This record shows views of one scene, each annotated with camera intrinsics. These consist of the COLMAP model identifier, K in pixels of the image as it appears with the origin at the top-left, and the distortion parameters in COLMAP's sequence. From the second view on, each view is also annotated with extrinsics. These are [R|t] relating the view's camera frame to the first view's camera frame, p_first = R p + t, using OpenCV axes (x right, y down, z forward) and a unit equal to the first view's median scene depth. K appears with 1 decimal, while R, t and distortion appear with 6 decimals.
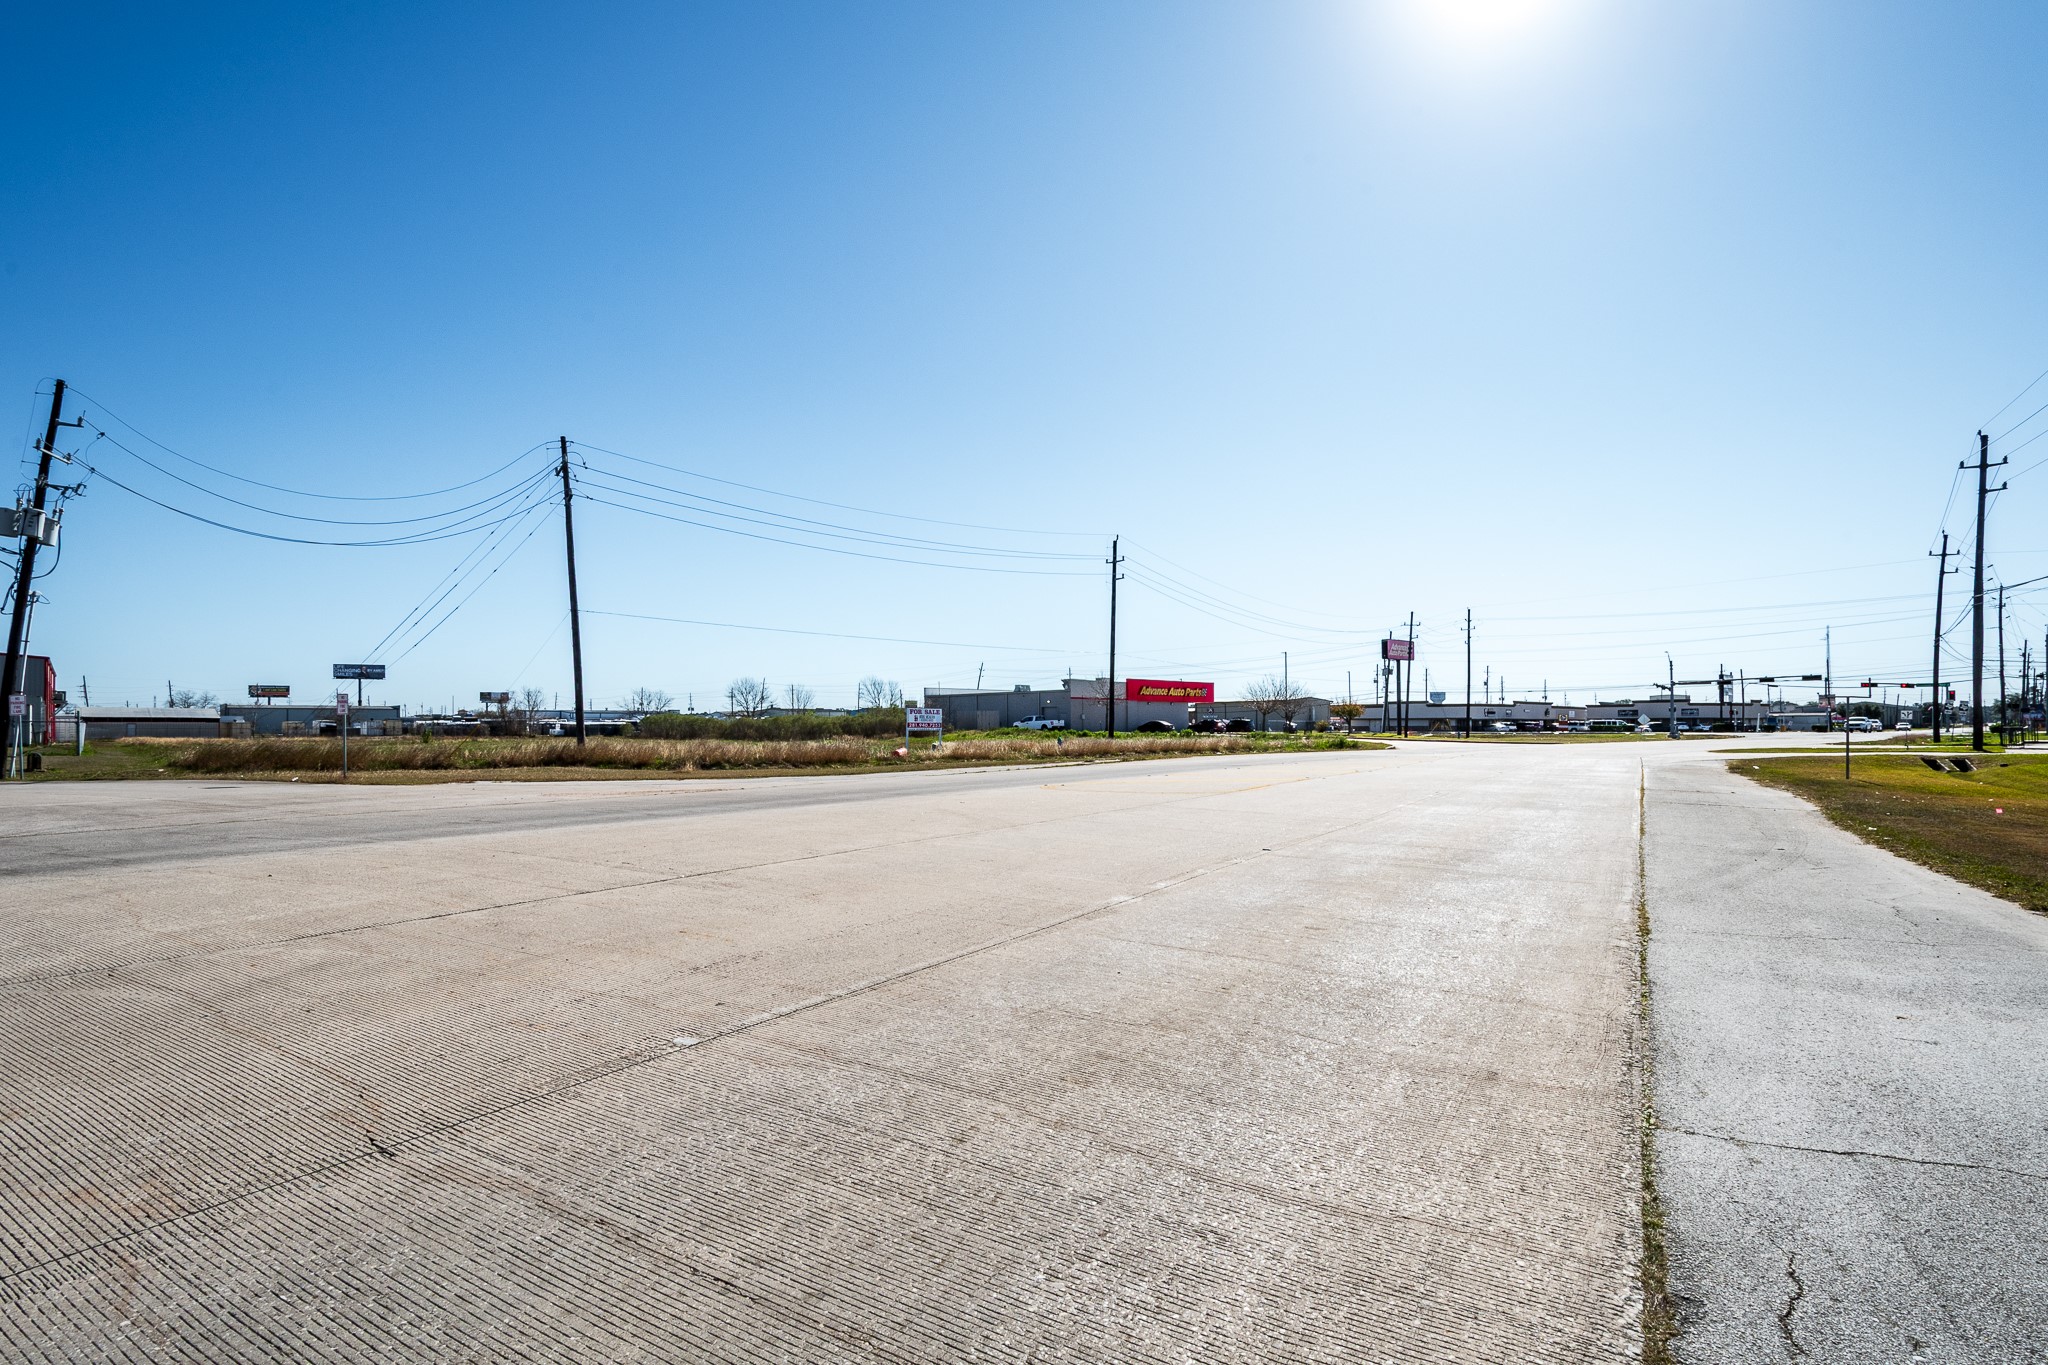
lens RADIAL K [[959.0, 0, 1065.0], [0, 959.0, 689.4], [0, 0, 1]] dist [-0.003613, -0.000724]
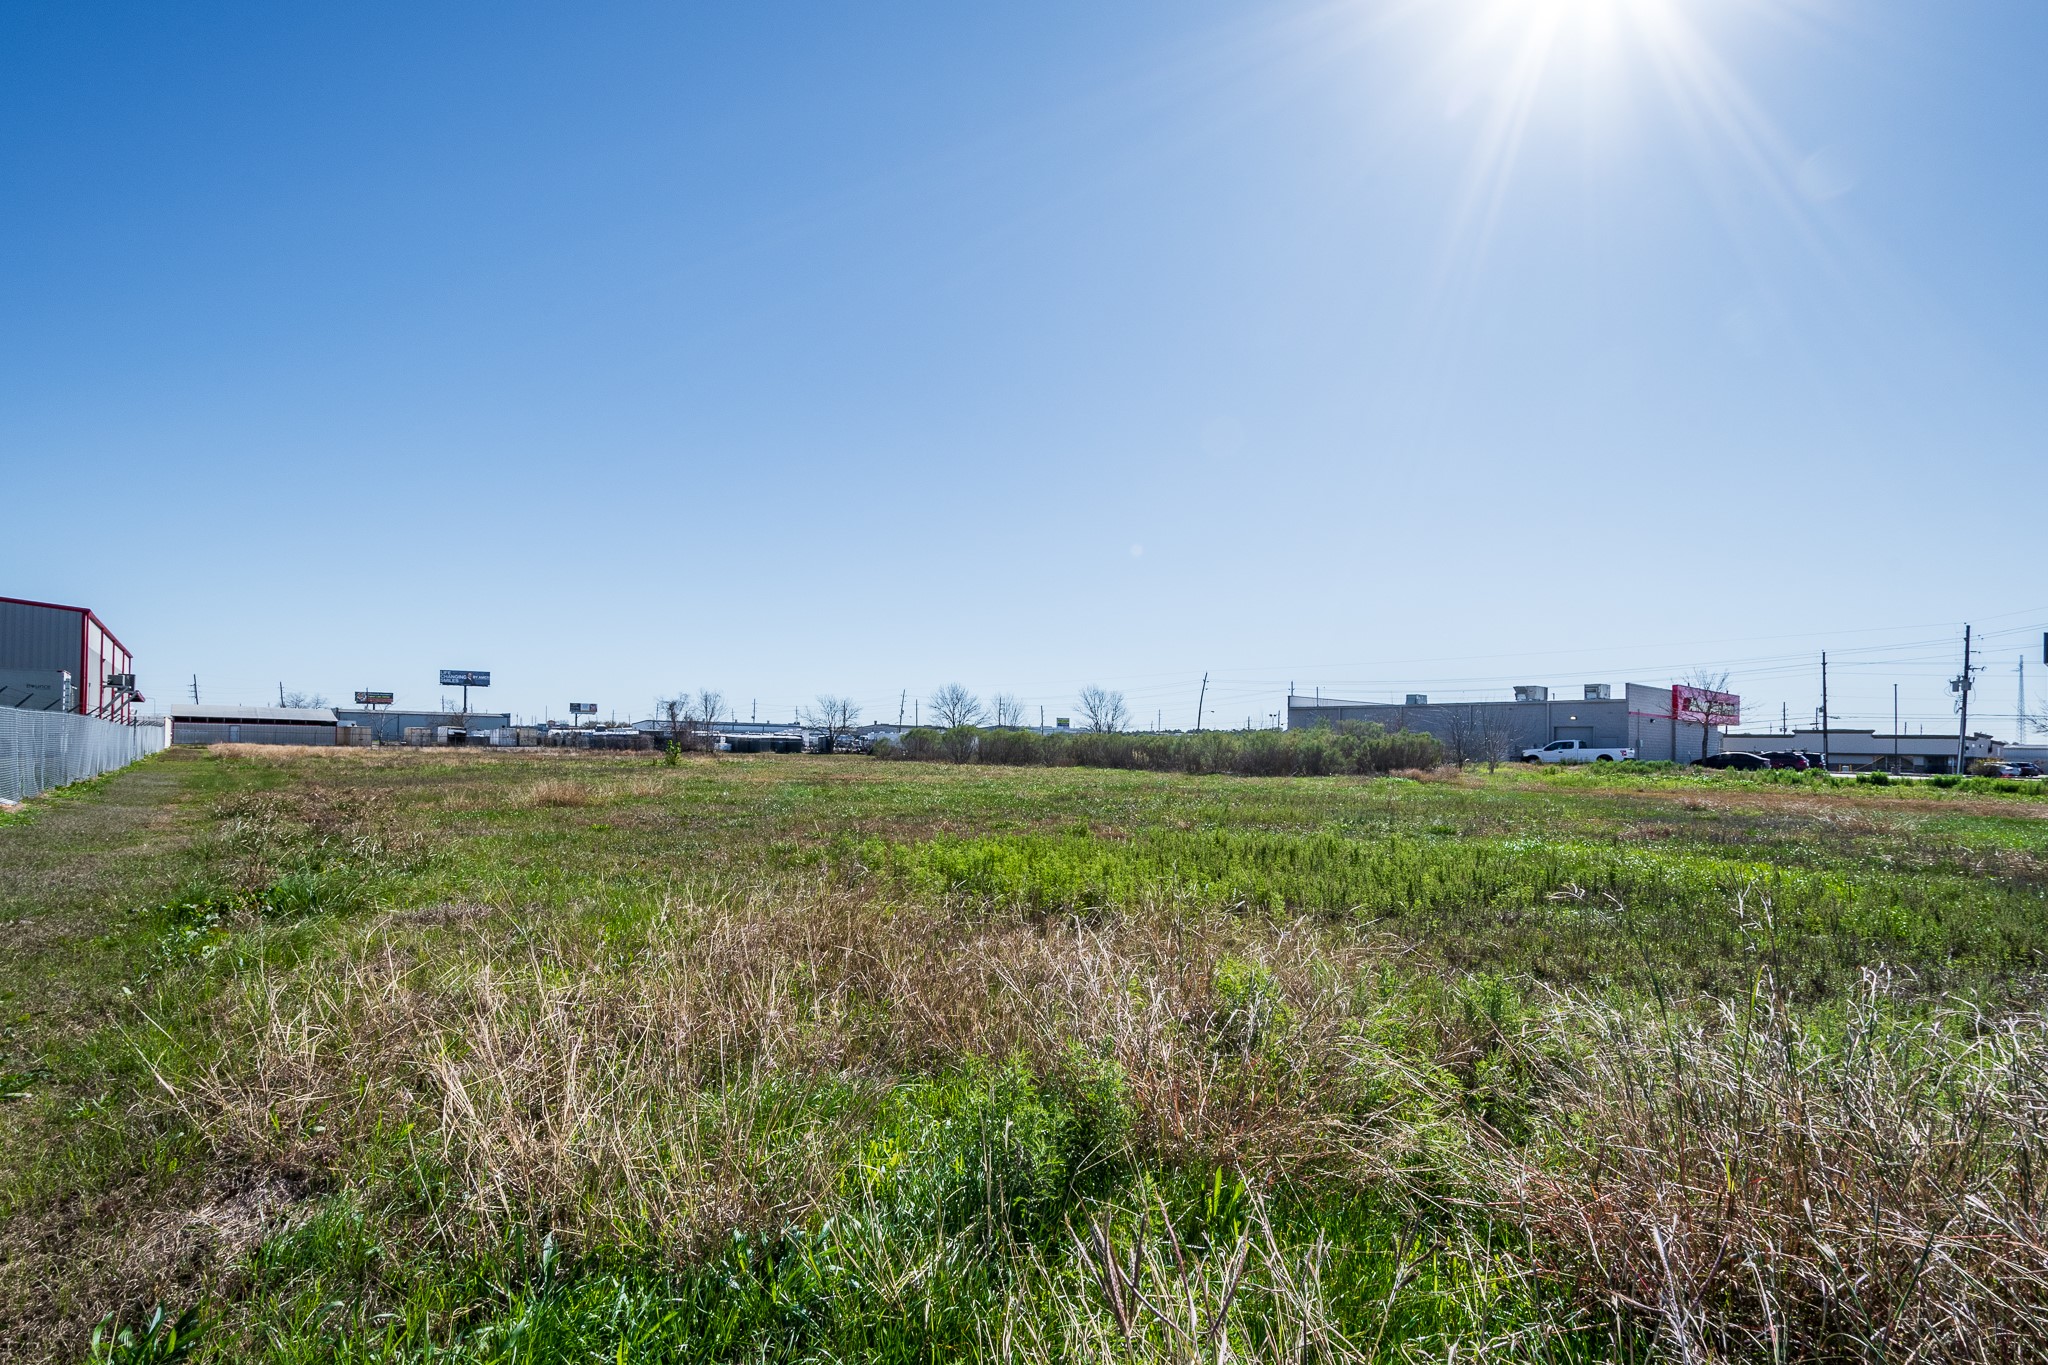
lens RADIAL K [[951.2, 0, 1030.6], [0, 951.2, 687.0], [0, 0, 1]] dist [-0.000012, -0.000953]
pose [[0.996131, 0.016216, -0.086369, -0.161862], [-0.018438, 0.999518, -0.024991, 0.007235], [0.085922, 0.026487, 0.995950, 0.174350]]
